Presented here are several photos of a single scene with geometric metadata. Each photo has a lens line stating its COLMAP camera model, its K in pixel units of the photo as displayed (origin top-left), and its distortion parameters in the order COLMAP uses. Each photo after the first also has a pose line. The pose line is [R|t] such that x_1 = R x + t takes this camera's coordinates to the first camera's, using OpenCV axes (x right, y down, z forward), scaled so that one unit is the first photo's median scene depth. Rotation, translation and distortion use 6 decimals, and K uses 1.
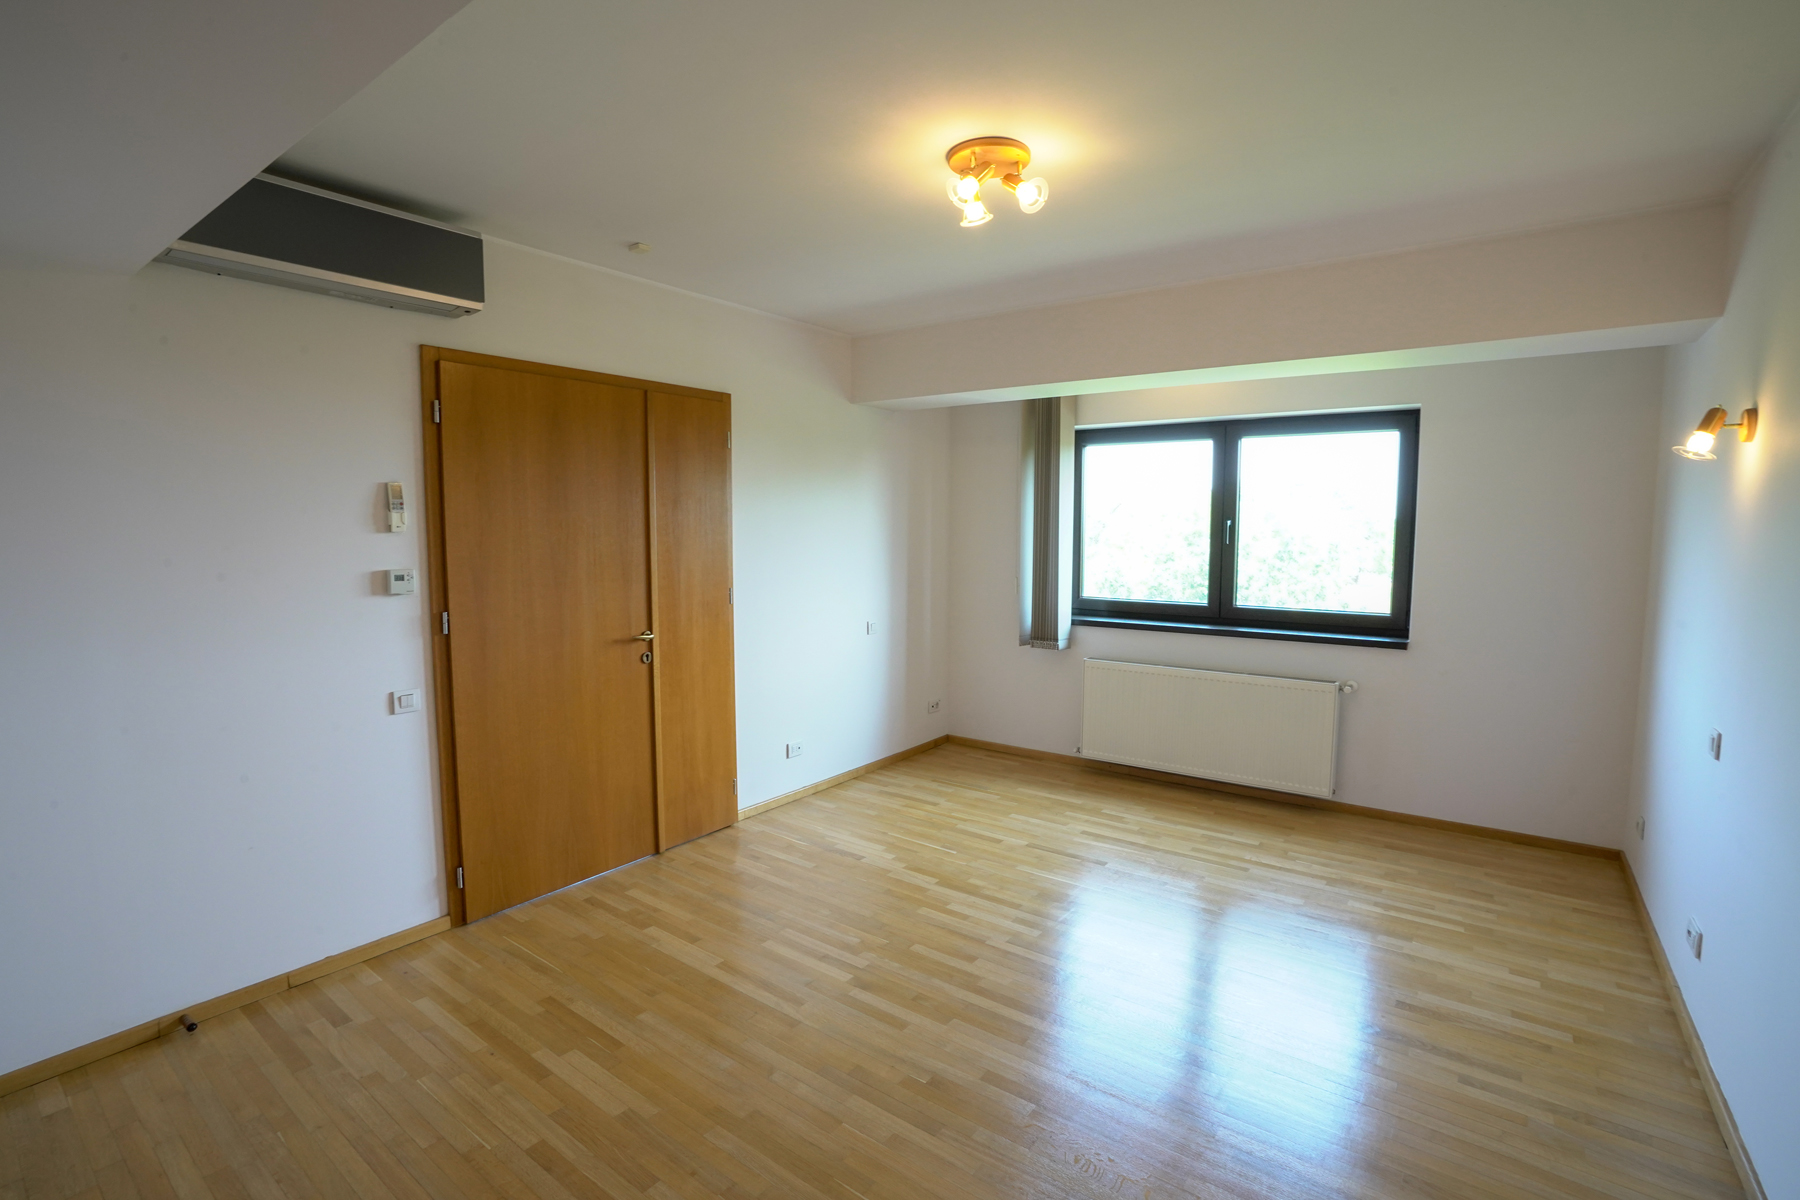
lens RADIAL K [[829.0, 0, 900.0], [0, 829.0, 600.0], [0, 0, 1]] dist [-0.072067, 0.028368]
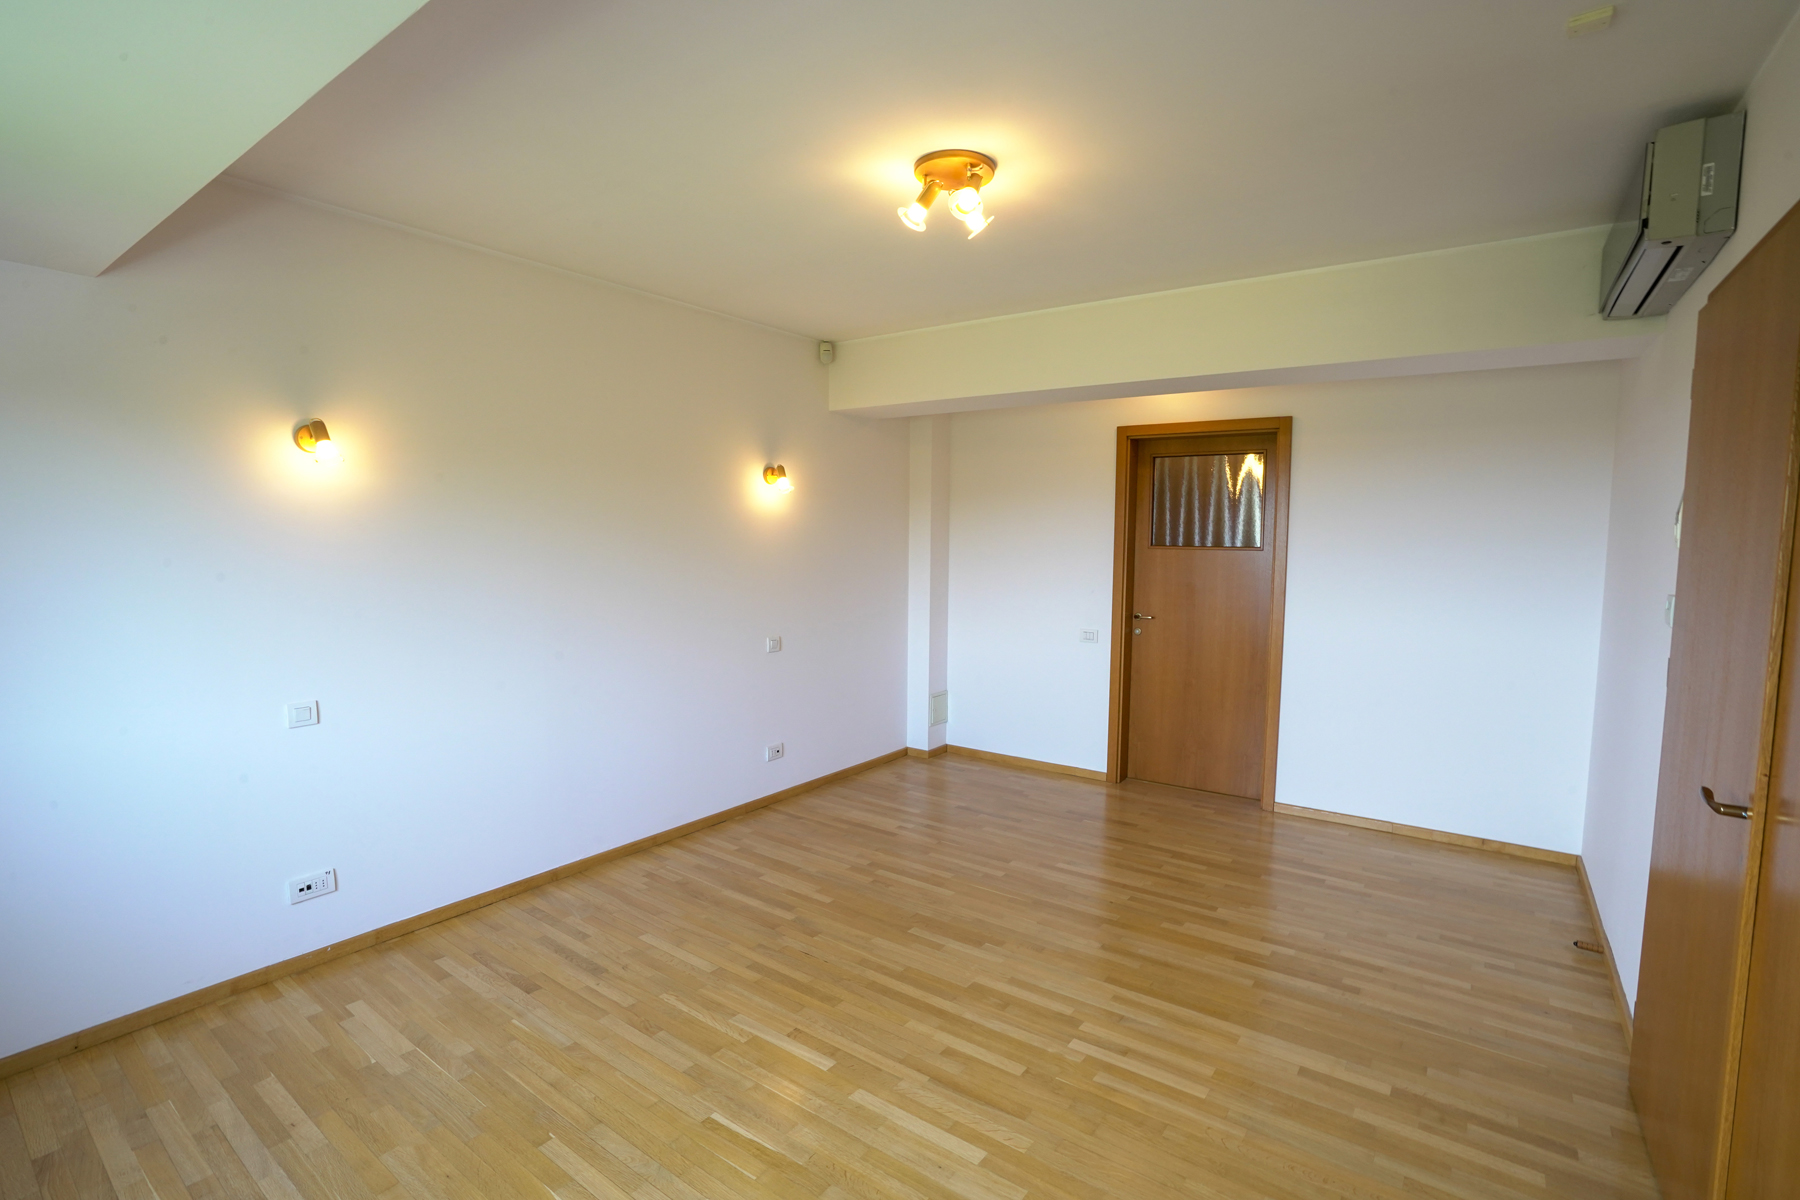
lens RADIAL K [[829.0, 0, 900.0], [0, 829.0, 600.0], [0, 0, 1]] dist [-0.072067, 0.028368]
pose [[-0.999921, -0.011330, -0.005473, 0.150671], [-0.012086, 0.985844, 0.167226, -0.156317], [0.003501, 0.167279, -0.985903, 1.791651]]
